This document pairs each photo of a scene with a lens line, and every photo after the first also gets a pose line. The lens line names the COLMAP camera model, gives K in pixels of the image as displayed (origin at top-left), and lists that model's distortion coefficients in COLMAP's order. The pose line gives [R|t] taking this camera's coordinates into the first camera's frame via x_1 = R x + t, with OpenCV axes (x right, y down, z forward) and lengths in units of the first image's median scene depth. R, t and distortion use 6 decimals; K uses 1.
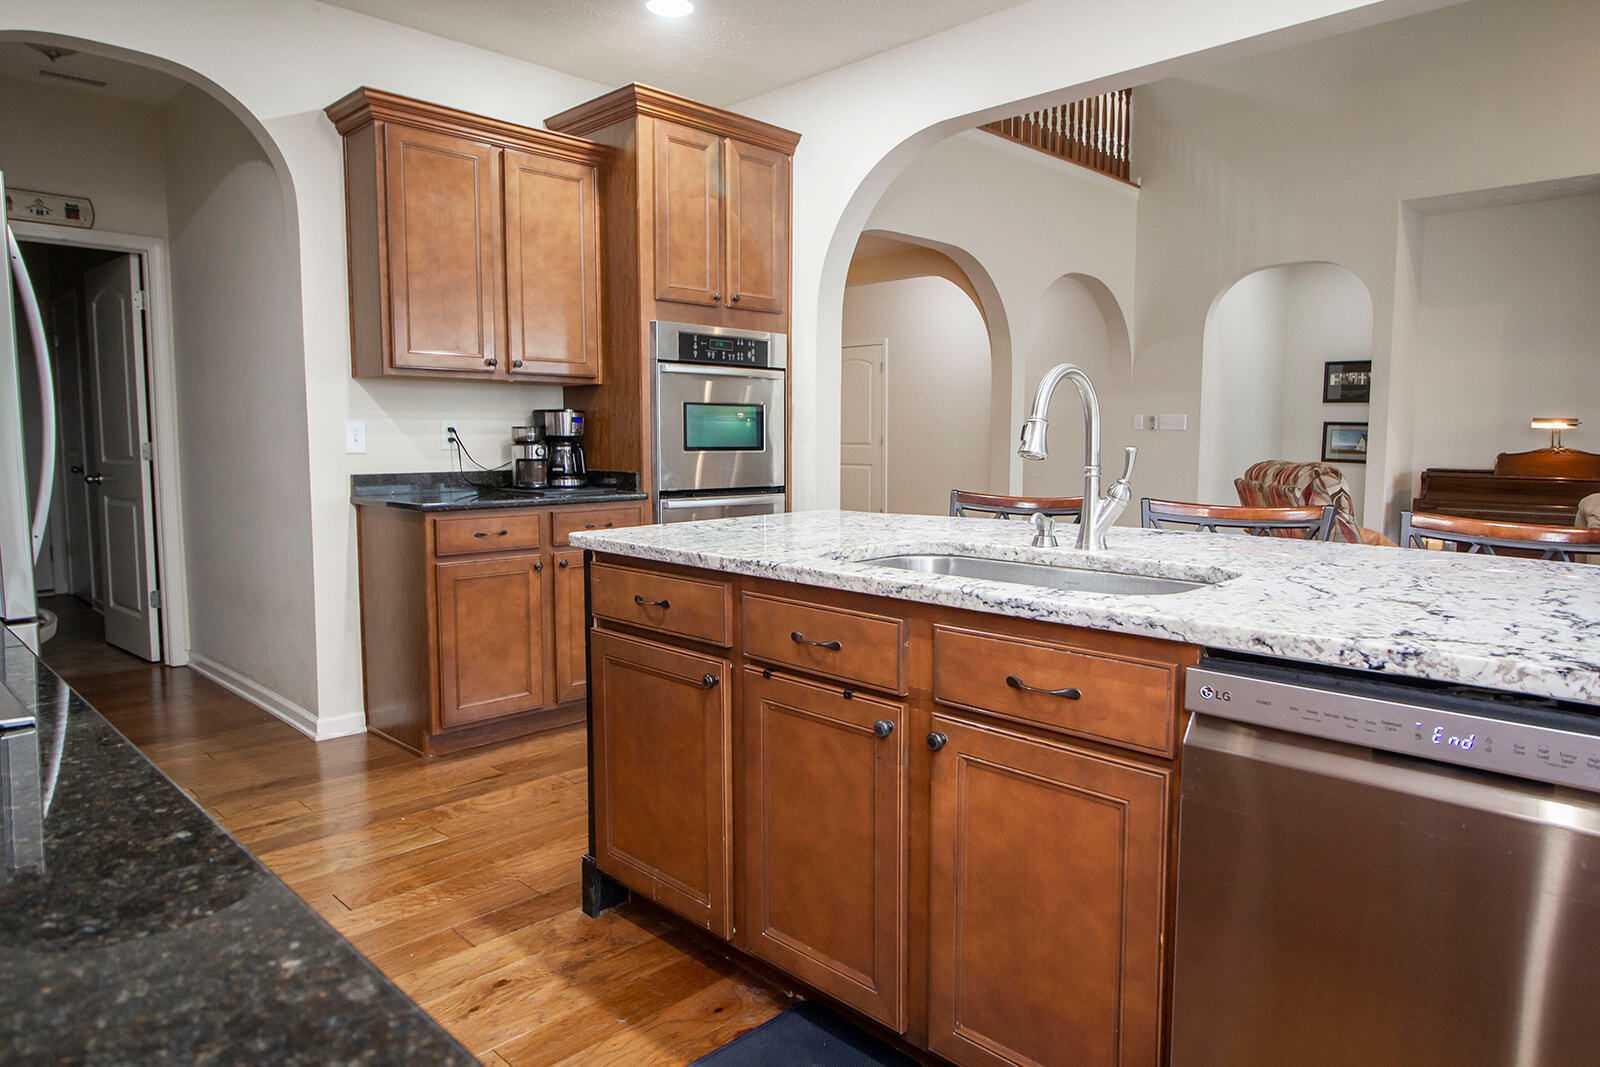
lens RADIAL K [[1032.2, 0, 800.0], [0, 1032.2, 524.6], [0, 0, 1]] dist [0.001749, -0.002357]
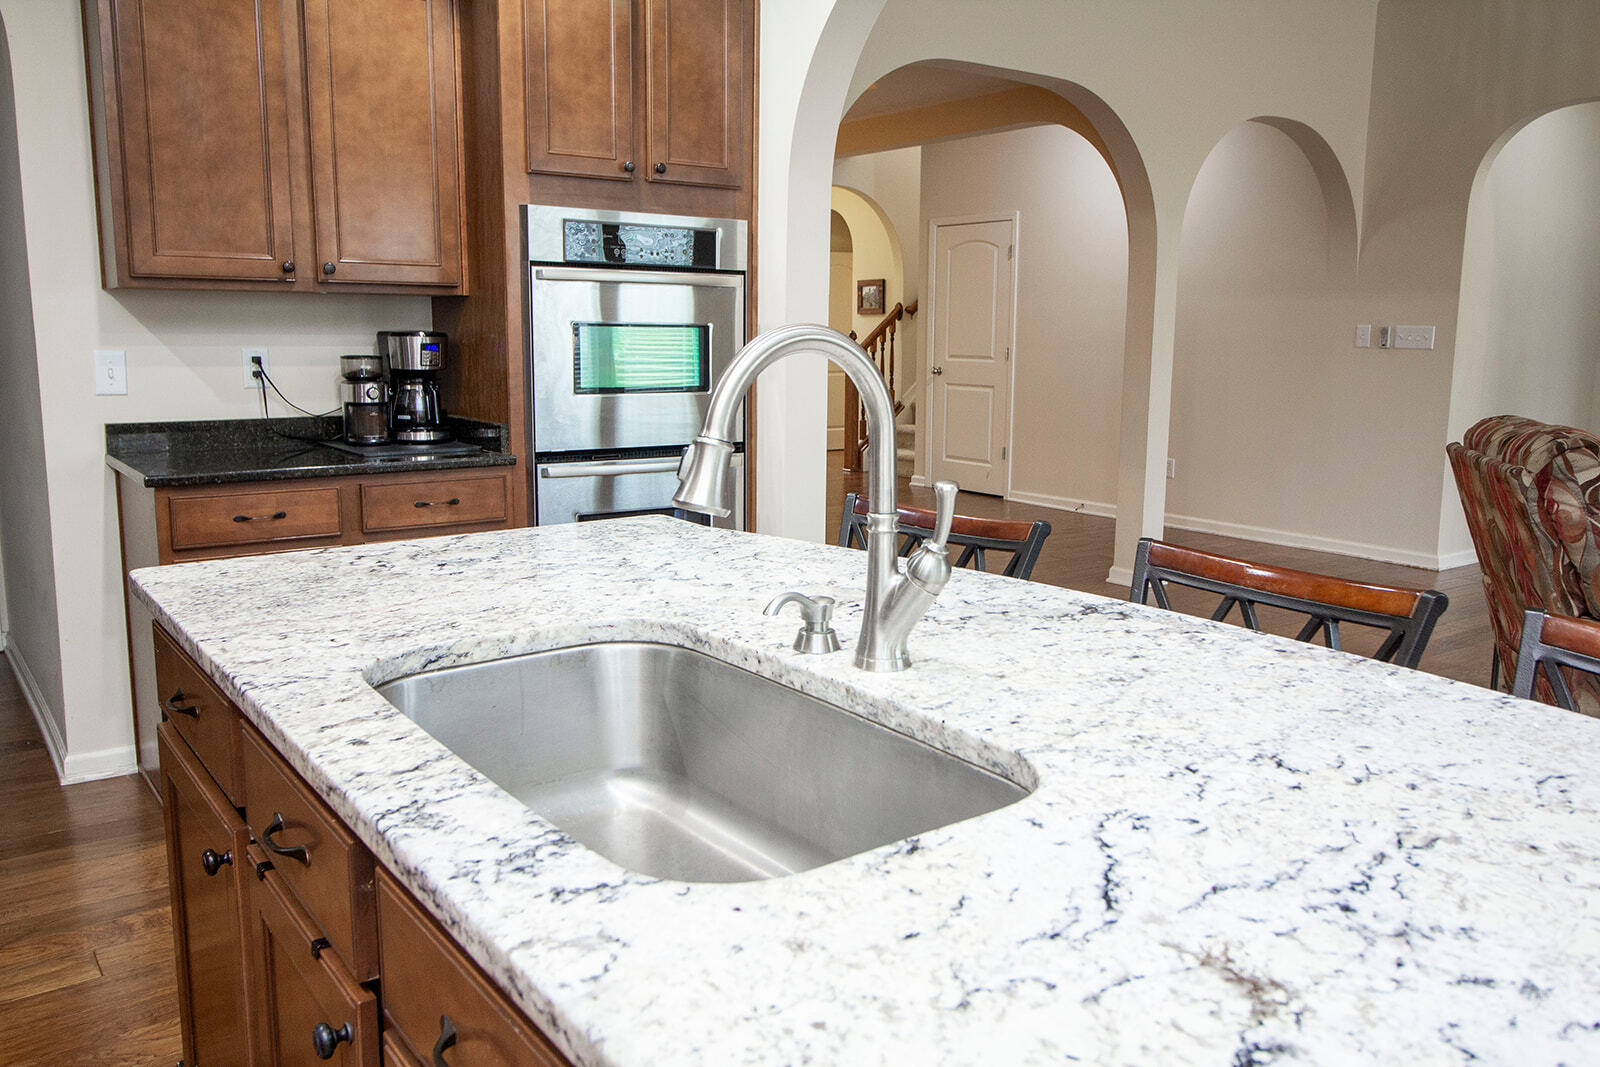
lens RADIAL K [[1283.8, 0, 795.6], [0, 1283.8, 523.7], [0, 0, 1]] dist [0.010518, -0.010748]
pose [[0.987568, 0.032384, -0.153823, 0.171791], [-0.021935, 0.997365, 0.069149, -0.048328], [0.155657, -0.064915, 0.985676, 0.170945]]
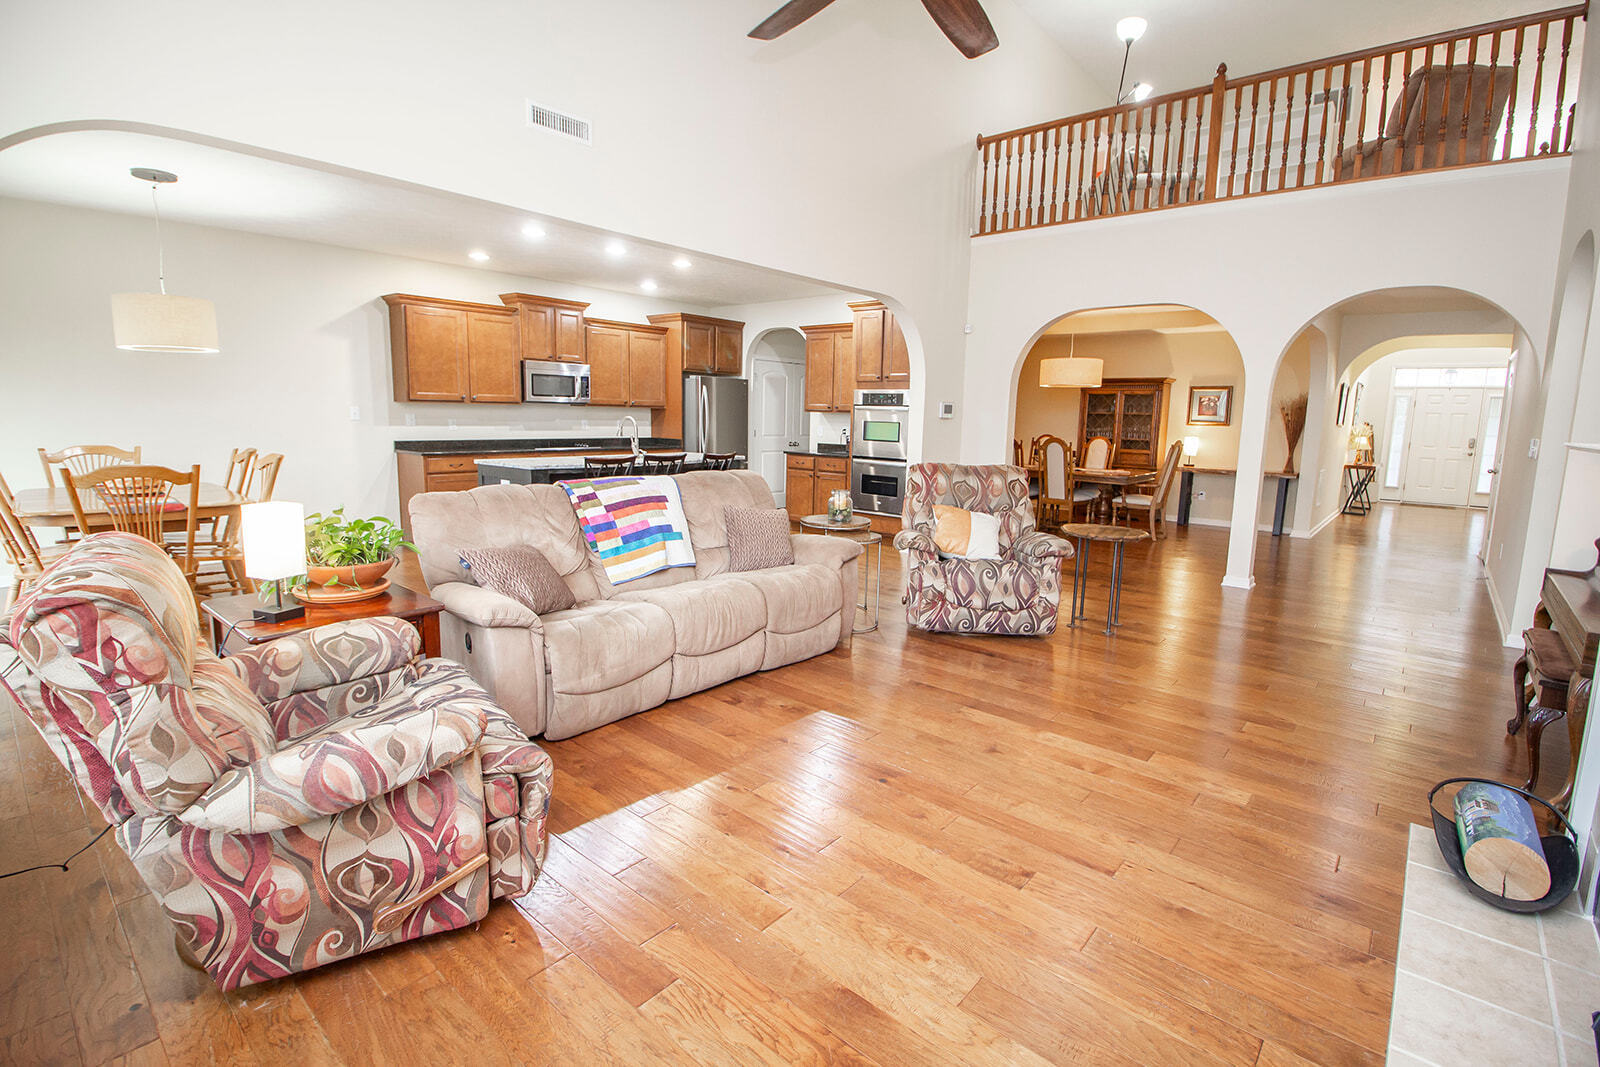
lens RADIAL K [[749.2, 0, 803.9], [0, 749.2, 528.0], [0, 0, 1]] dist [-0.021544, -0.004103]
pose [[0.060777, 0.150531, -0.986735, 1.739174], [-0.111016, 0.983449, 0.143192, -0.108864], [0.991958, 0.100841, 0.076483, 0.751362]]
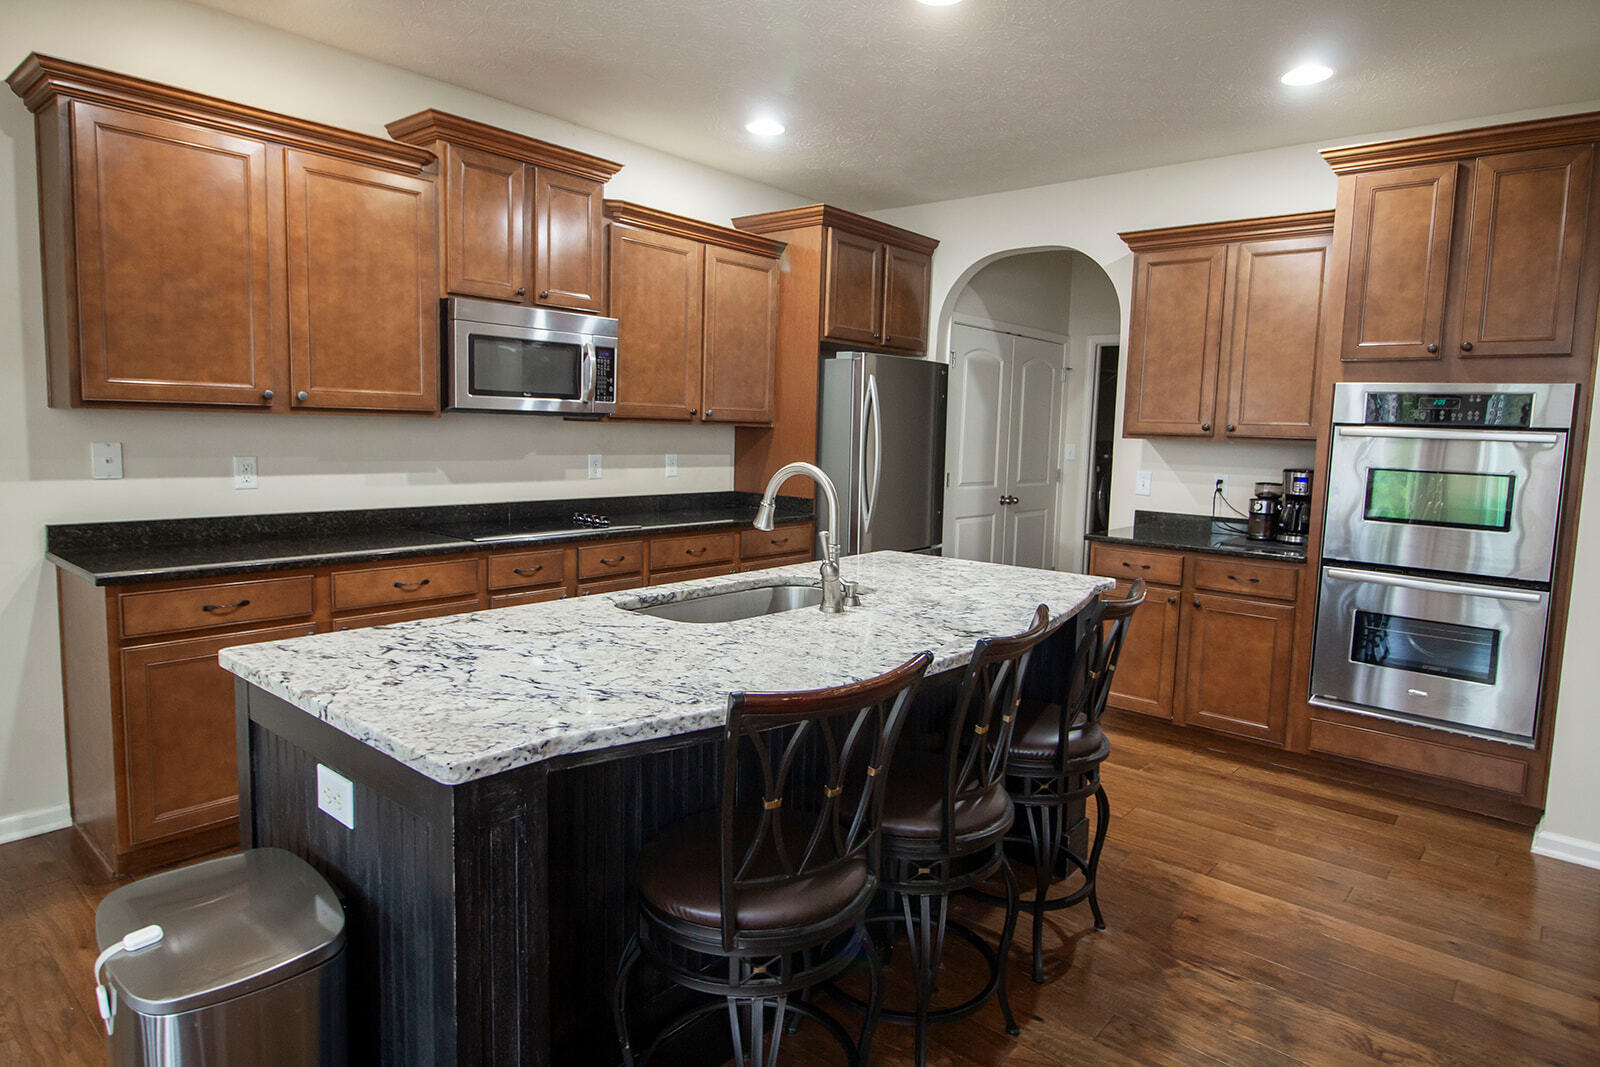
lens RADIAL K [[922.3, 0, 794.4], [0, 922.3, 516.8], [0, 0, 1]] dist [-0.000137, -0.005403]
pose [[0.052097, 0.098565, -0.993766, 0.696990], [-0.116097, 0.988968, 0.092003, -0.092687], [0.991871, 0.110580, 0.062966, 0.447862]]
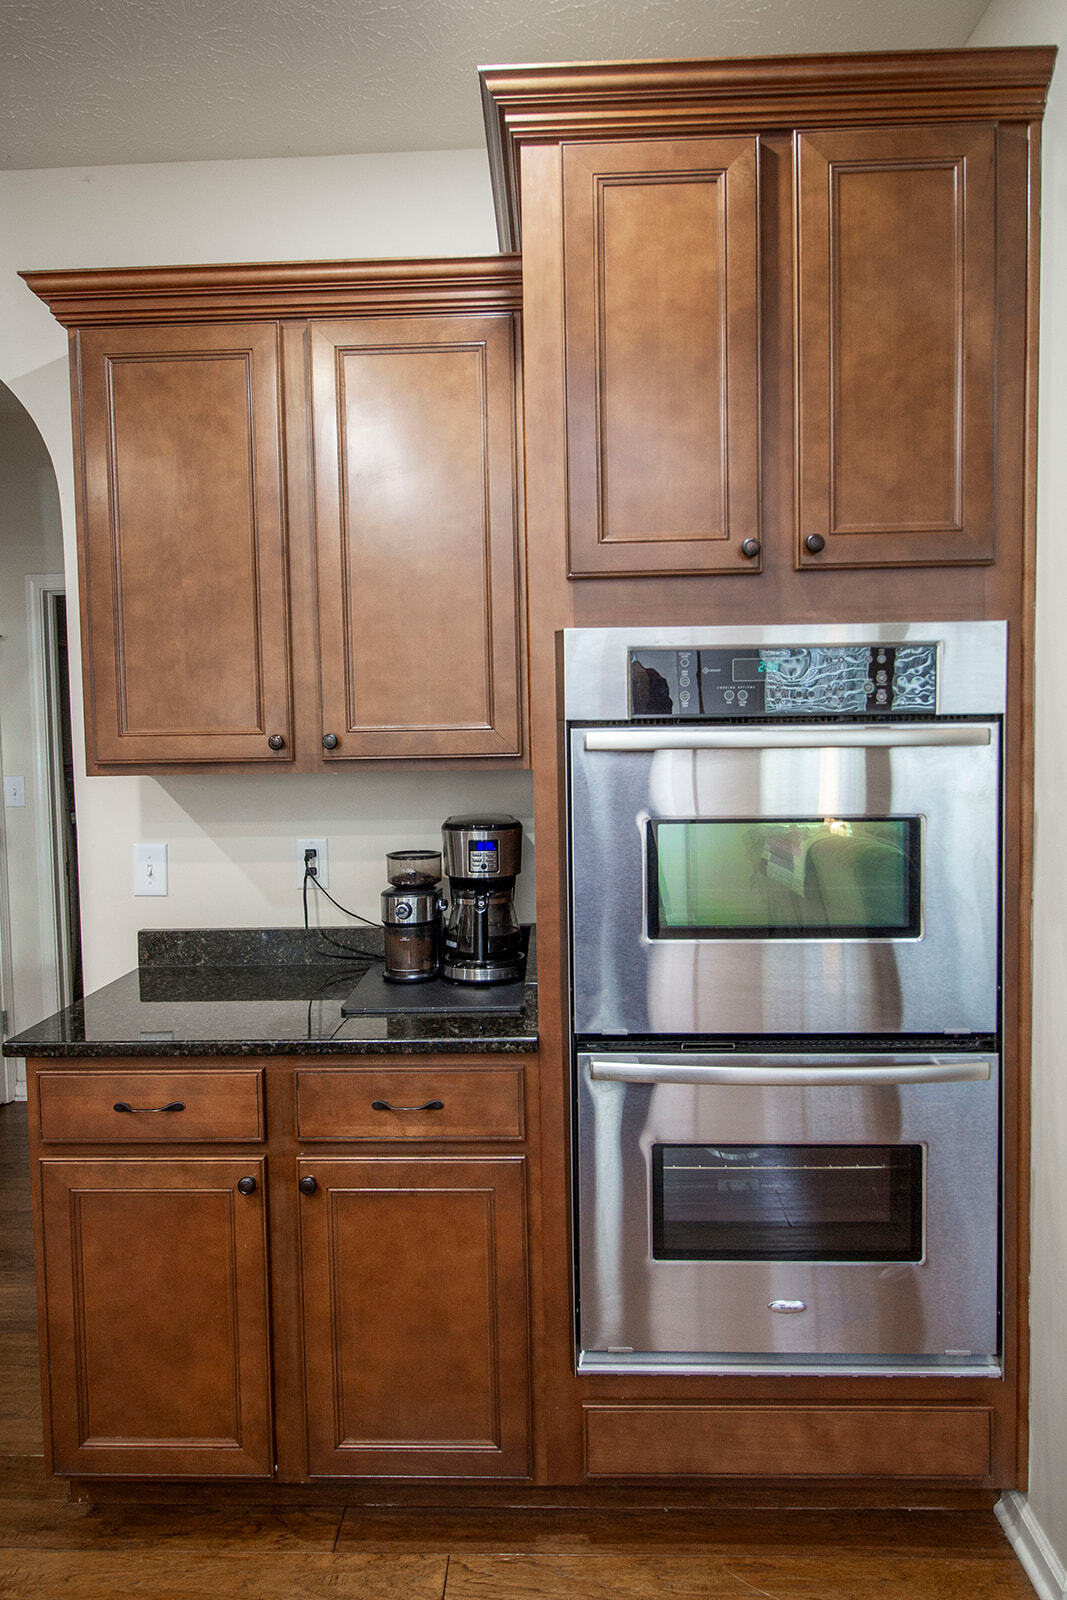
lens RADIAL K [[1032.2, 0, 524.7], [0, 1032.2, 790.5], [0, 0, 1]] dist [0.001749, -0.002357]
pose [[0.681065, 0.023077, -0.731859, 0.152940], [-0.043671, 0.999004, -0.009140, -0.126082], [0.730920, 0.038186, 0.681395, 0.697889]]
